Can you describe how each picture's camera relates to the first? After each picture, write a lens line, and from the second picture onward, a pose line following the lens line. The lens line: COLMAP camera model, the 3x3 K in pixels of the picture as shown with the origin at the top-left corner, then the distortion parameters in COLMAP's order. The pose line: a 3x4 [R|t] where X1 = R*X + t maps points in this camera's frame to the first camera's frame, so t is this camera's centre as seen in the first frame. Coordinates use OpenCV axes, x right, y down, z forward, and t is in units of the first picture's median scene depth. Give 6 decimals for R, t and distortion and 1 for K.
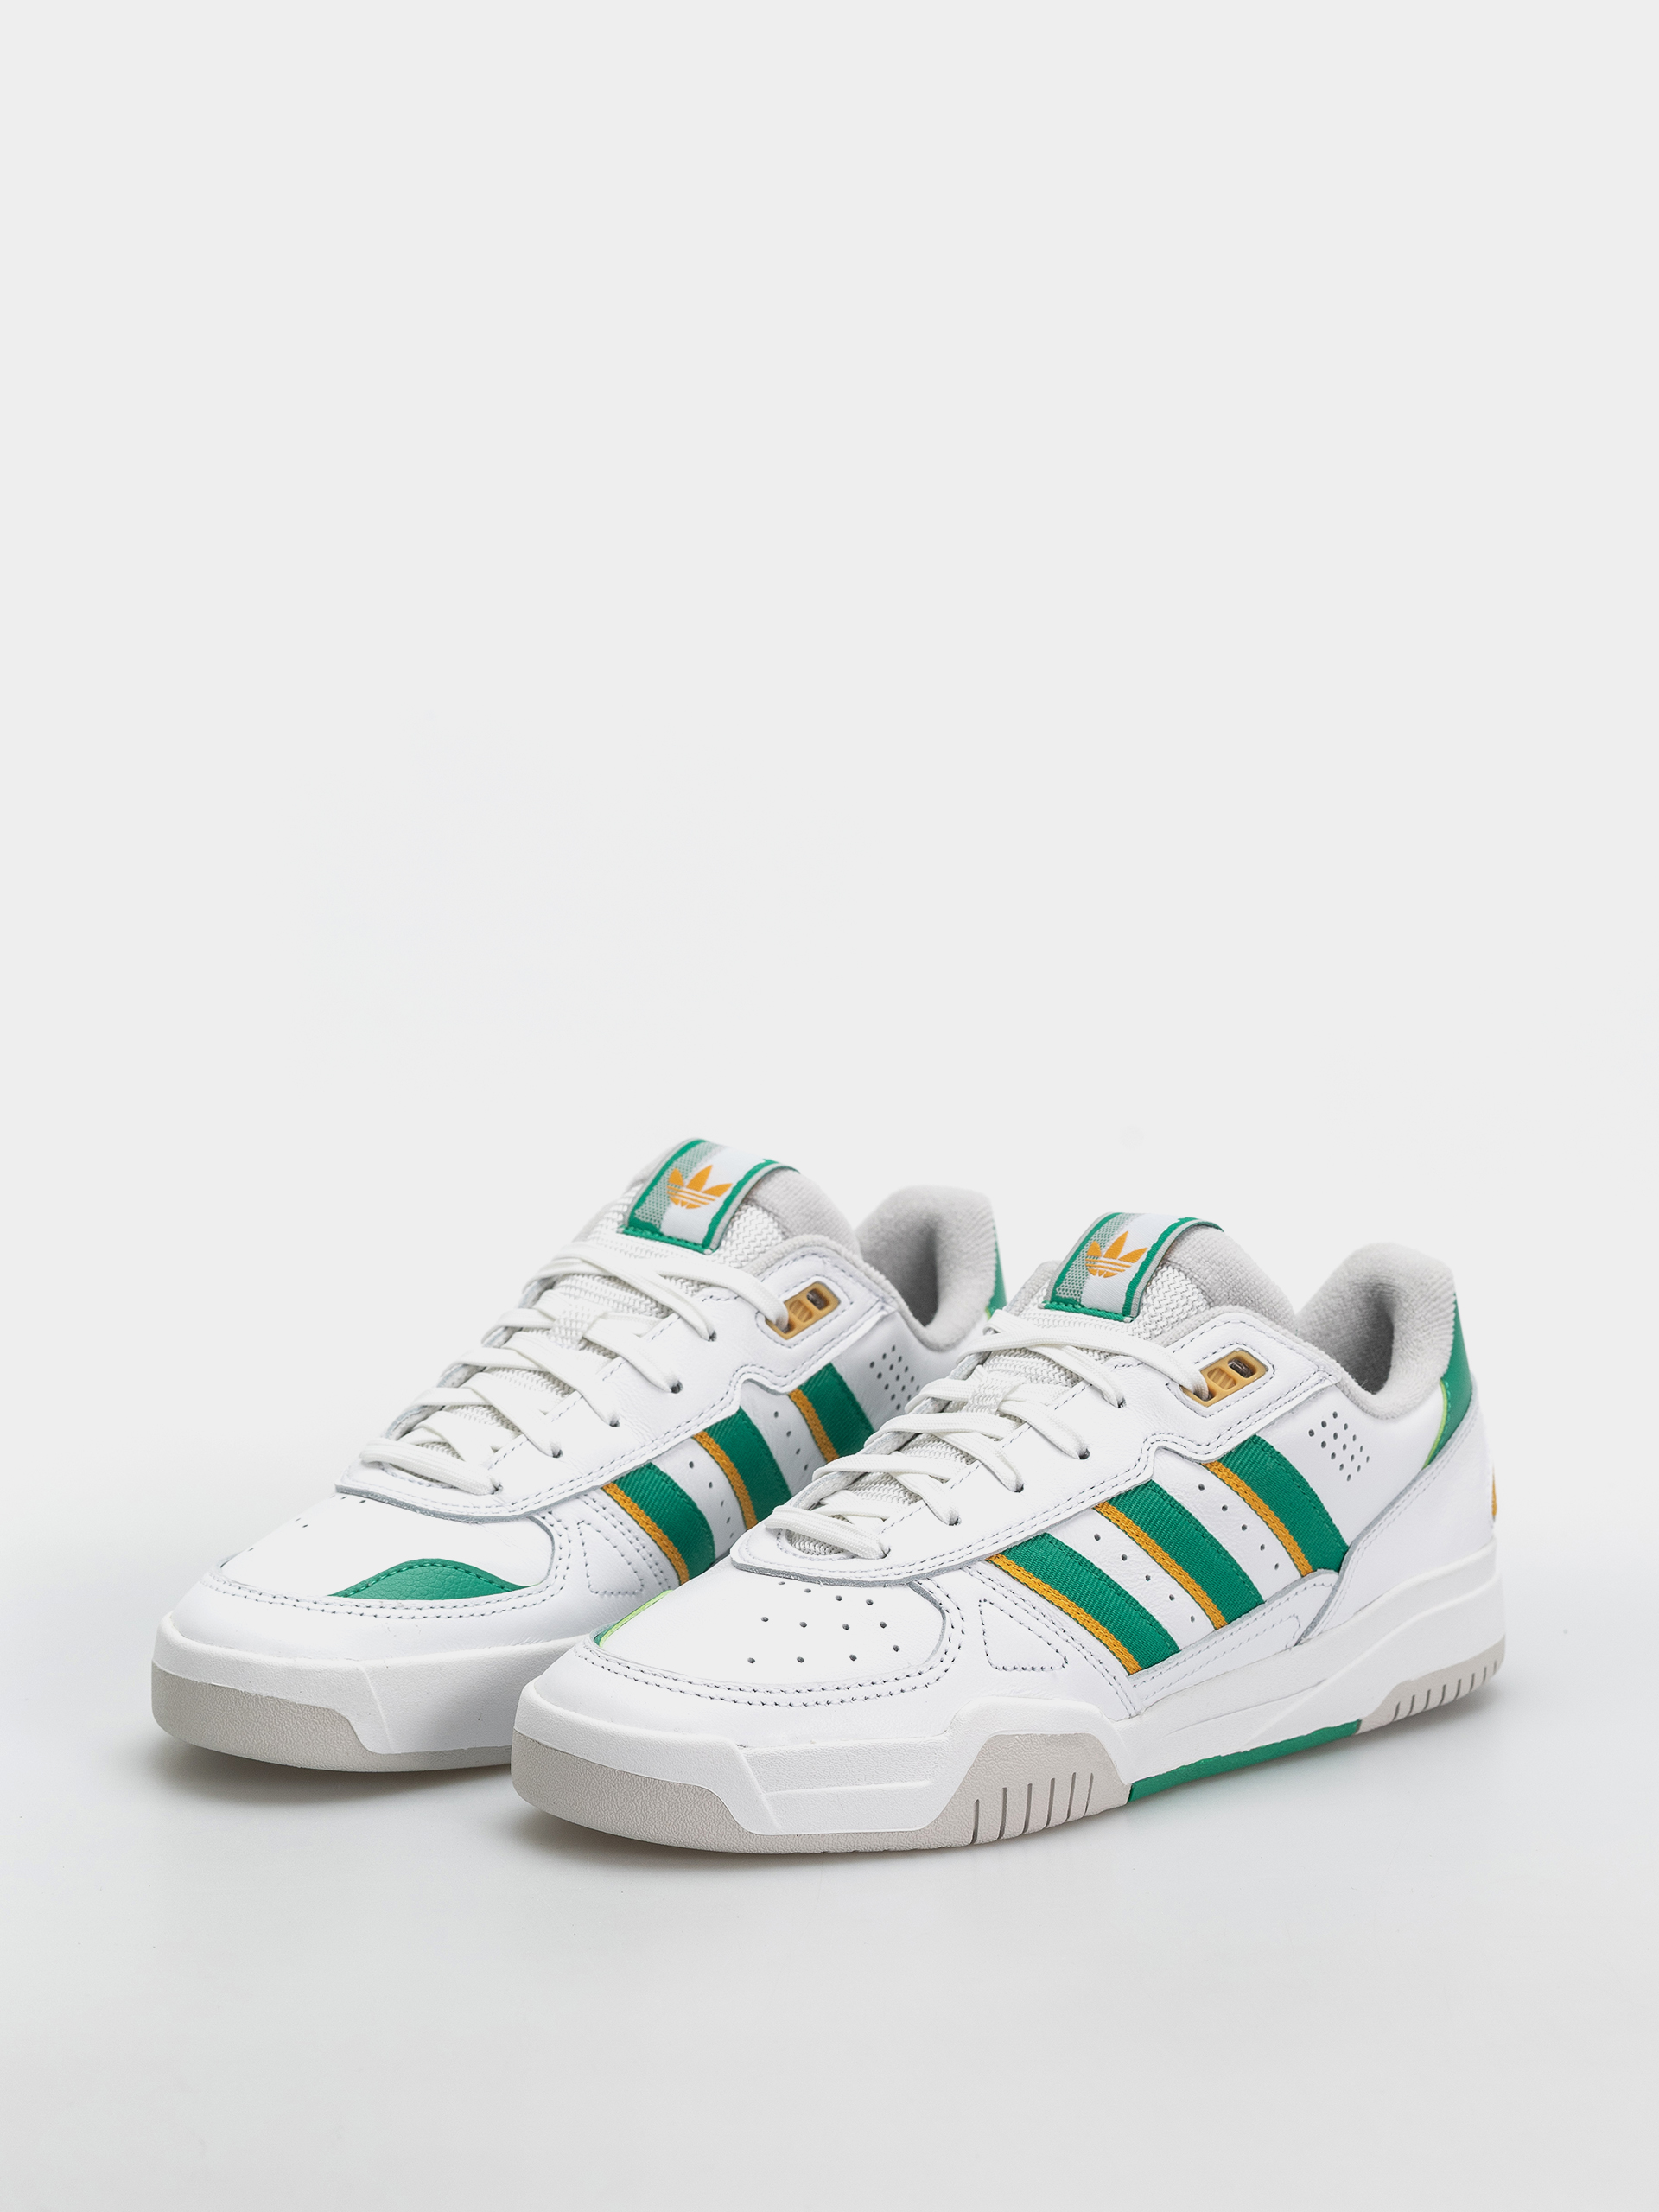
lens RADIAL K [[6220.2, 0, 826.8], [0, 6220.2, 1108.6], [0, 0, 1]] dist [0.020905, 0.000000]
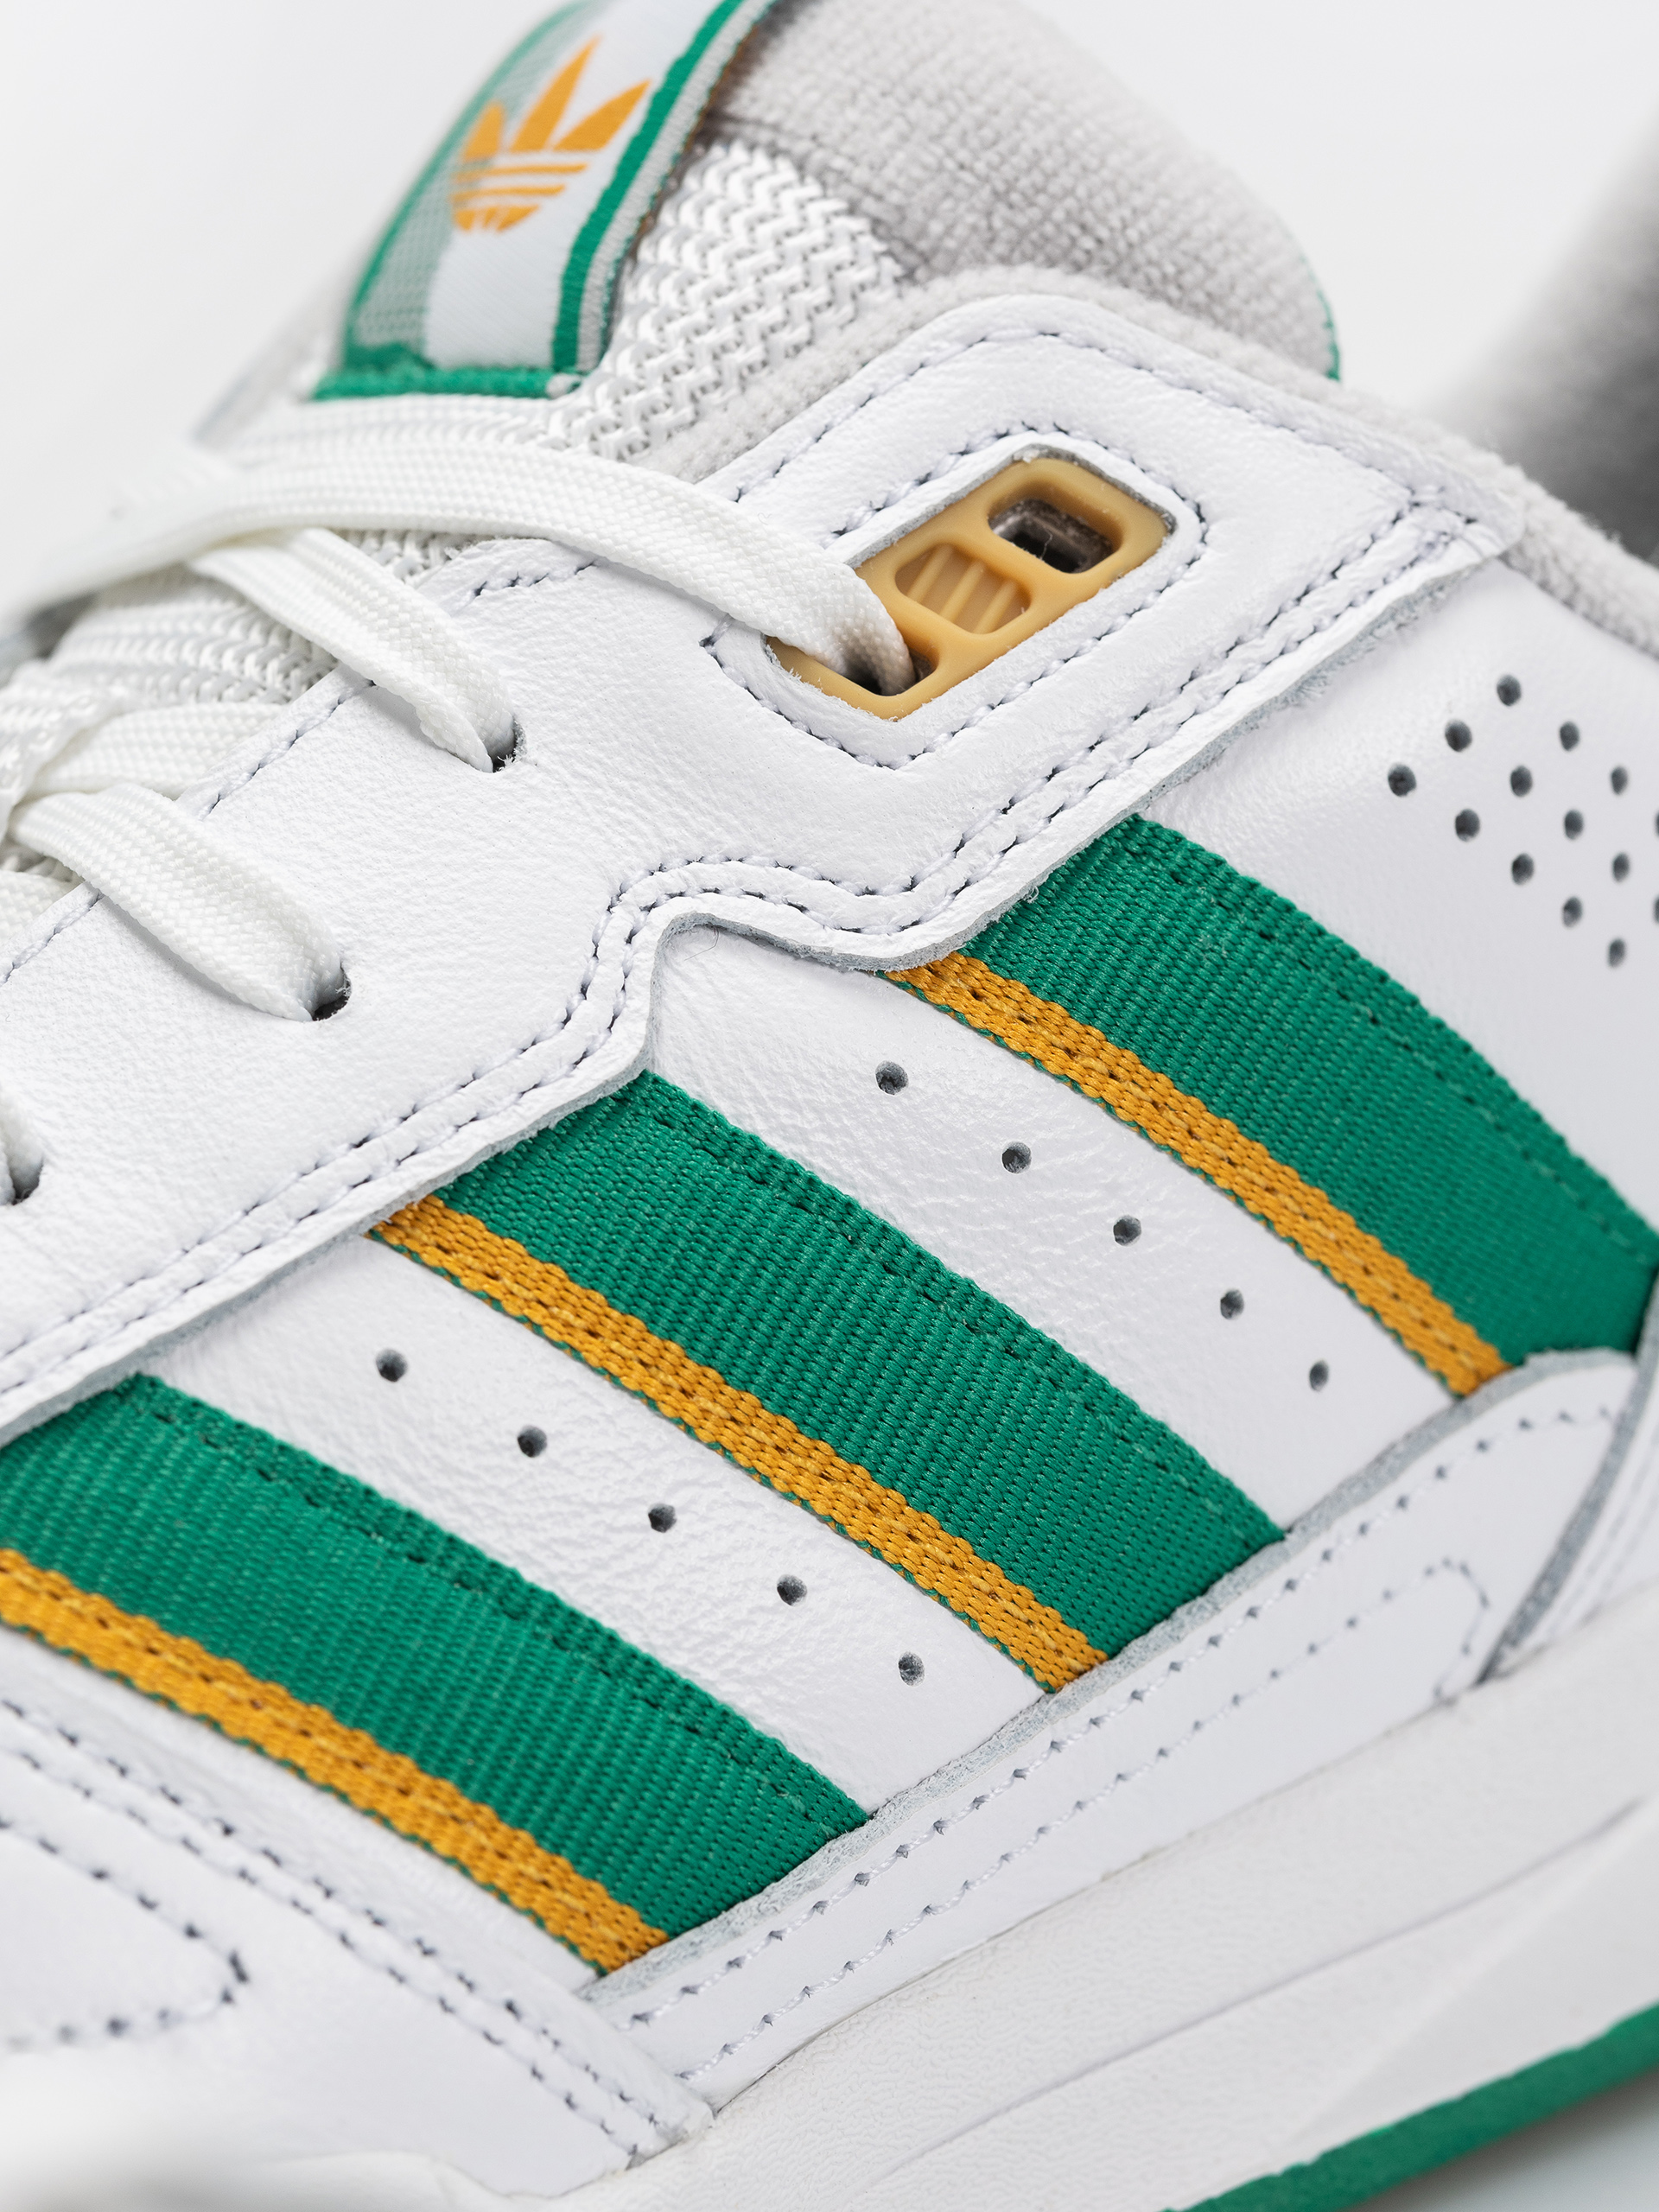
lens RADIAL K [[6220.2, 0, 832.3], [0, 6220.2, 1098.7], [0, 0, 1]] dist [0.020905, 0.000000]
pose [[0.977685, -0.107703, -0.180365, 0.097291], [0.121666, 0.990226, 0.068196, 0.045655], [0.171257, -0.088619, 0.981233, 0.773372]]
